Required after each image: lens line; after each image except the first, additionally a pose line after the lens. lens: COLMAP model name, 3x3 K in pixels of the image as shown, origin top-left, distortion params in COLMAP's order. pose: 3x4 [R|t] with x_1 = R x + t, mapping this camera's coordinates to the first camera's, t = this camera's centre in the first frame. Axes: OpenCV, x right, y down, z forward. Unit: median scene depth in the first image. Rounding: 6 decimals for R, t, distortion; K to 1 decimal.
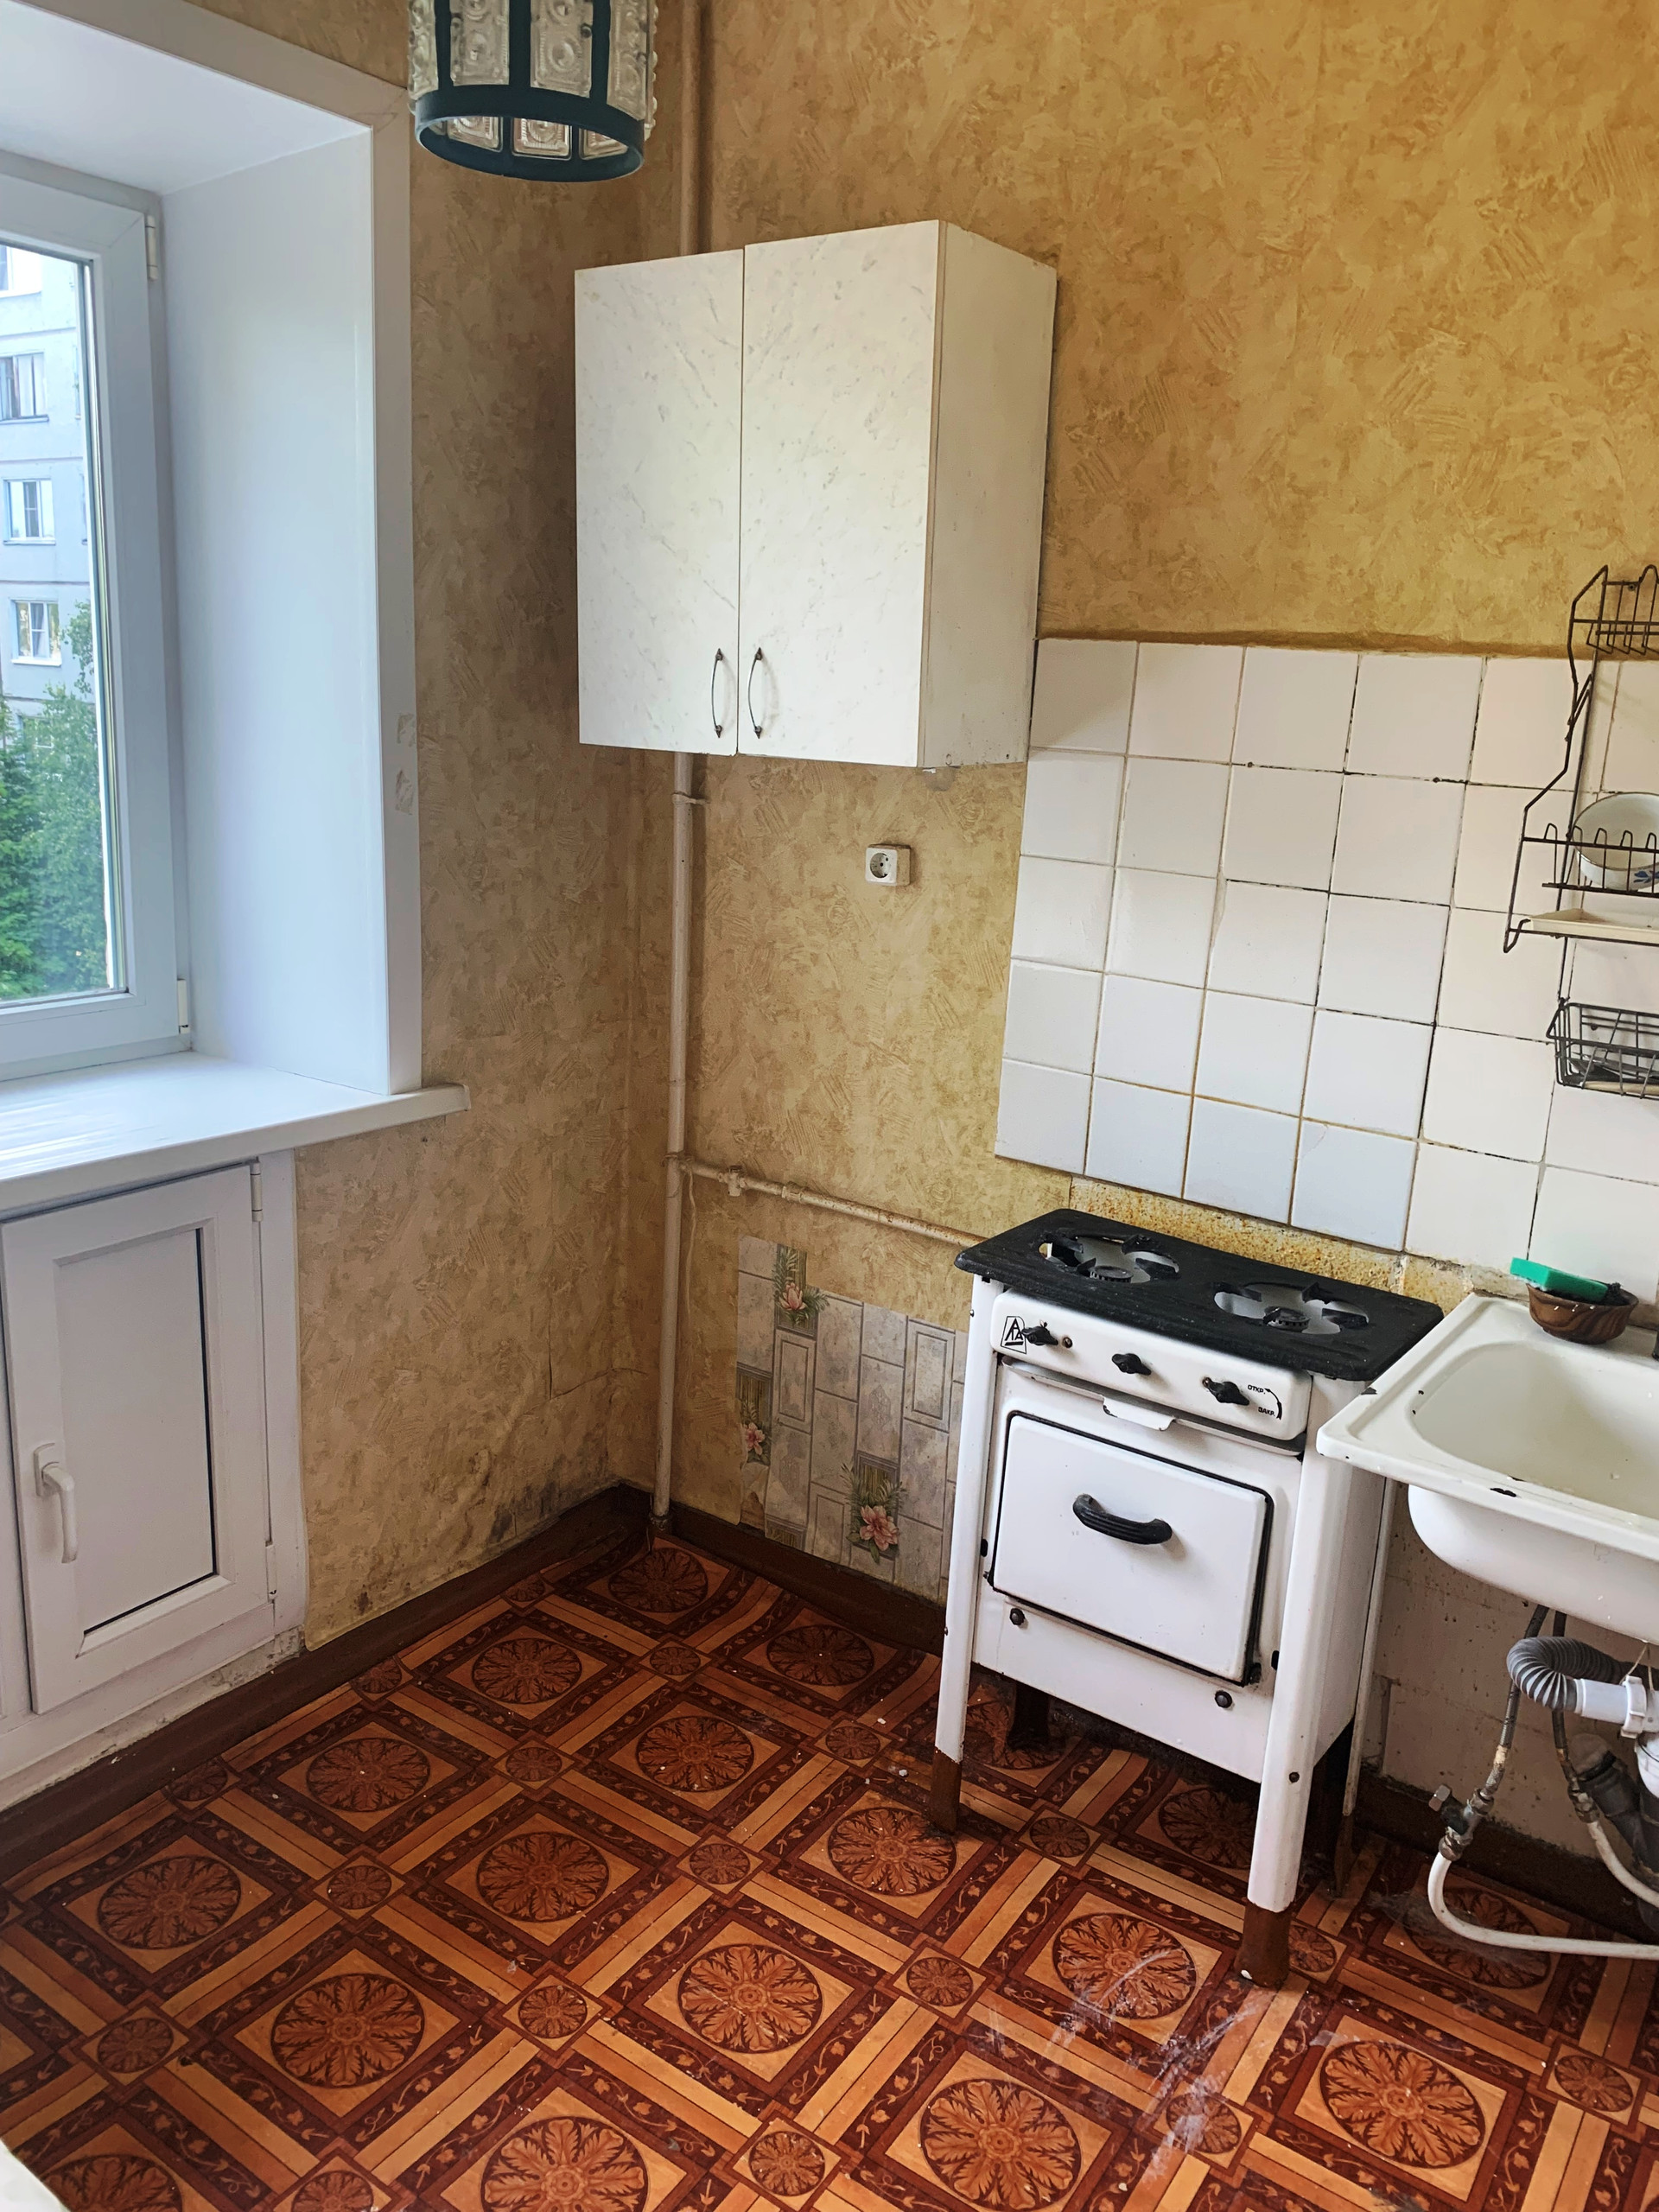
lens RADIAL K [[1691.7, 0, 838.1], [0, 1691.7, 1071.5], [0, 0, 1]] dist [0.003581, -0.000515]
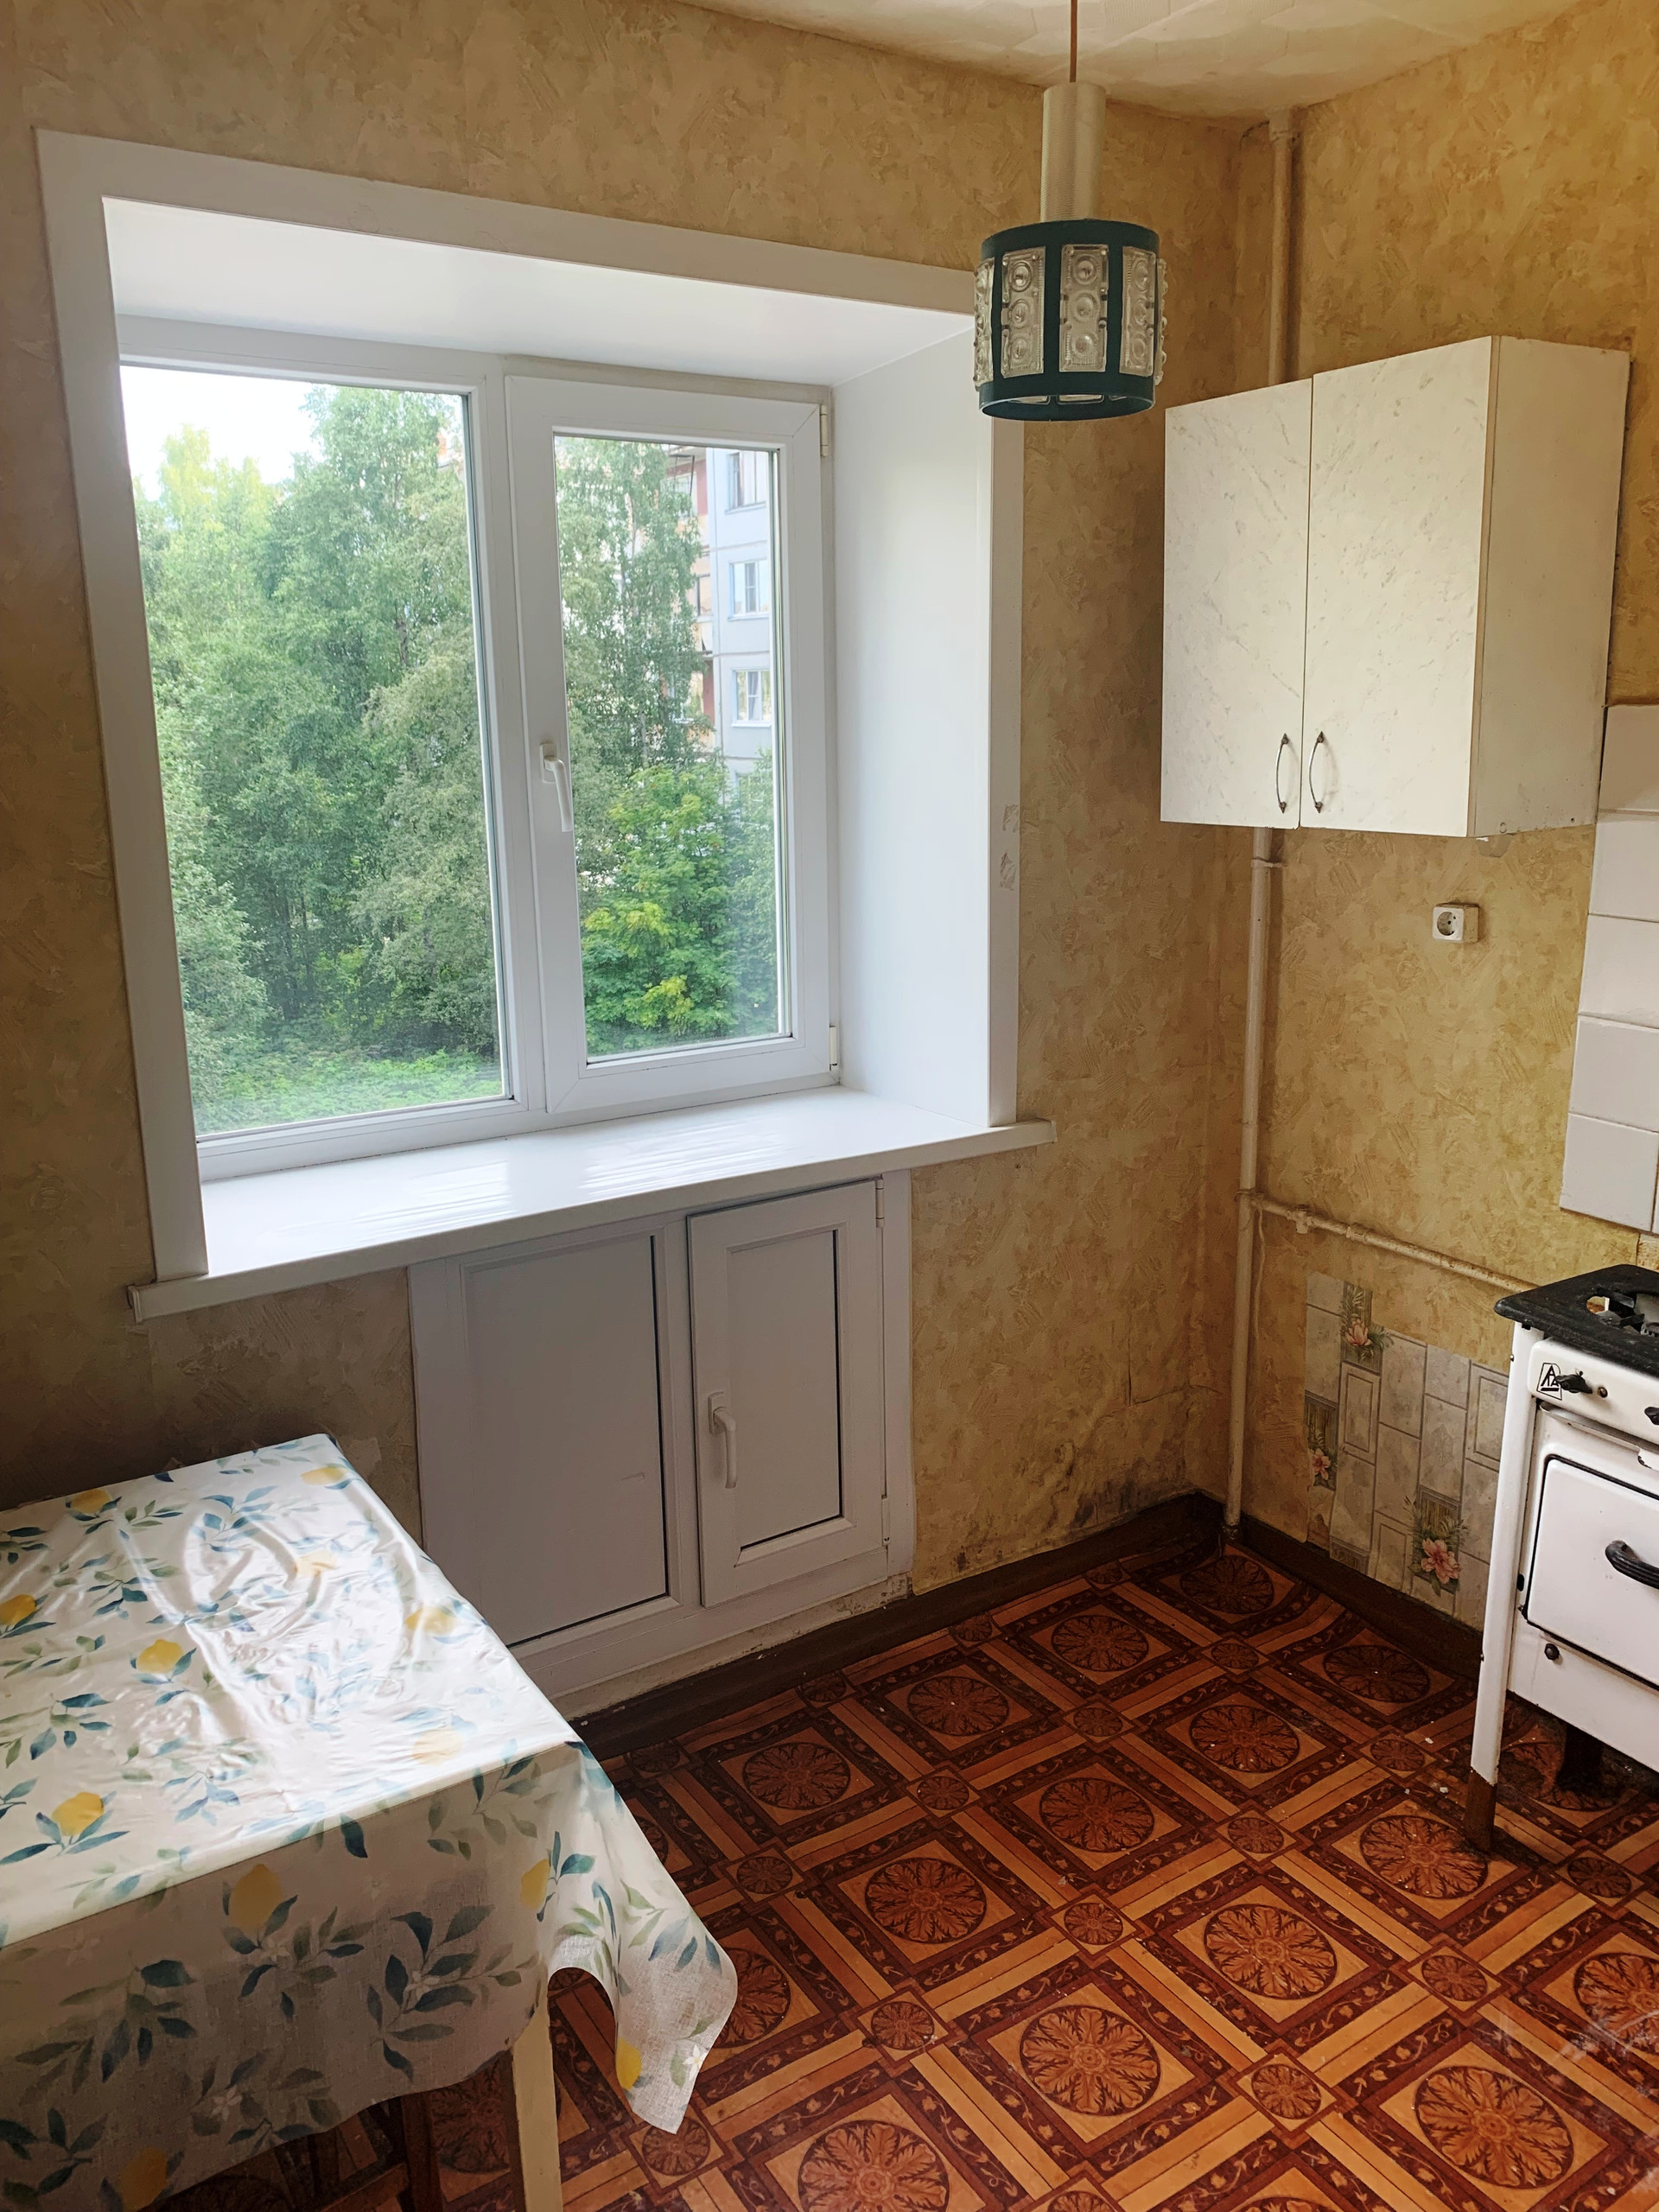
lens RADIAL K [[1685.2, 0, 830.5], [0, 1685.2, 1091.6], [0, 0, 1]] dist [0.039921, -0.038526]
pose [[0.924764, 0.027138, -0.379572, 0.081573], [-0.029812, 0.999555, -0.001169, -0.006493], [0.379372, 0.012397, 0.925161, -0.135225]]
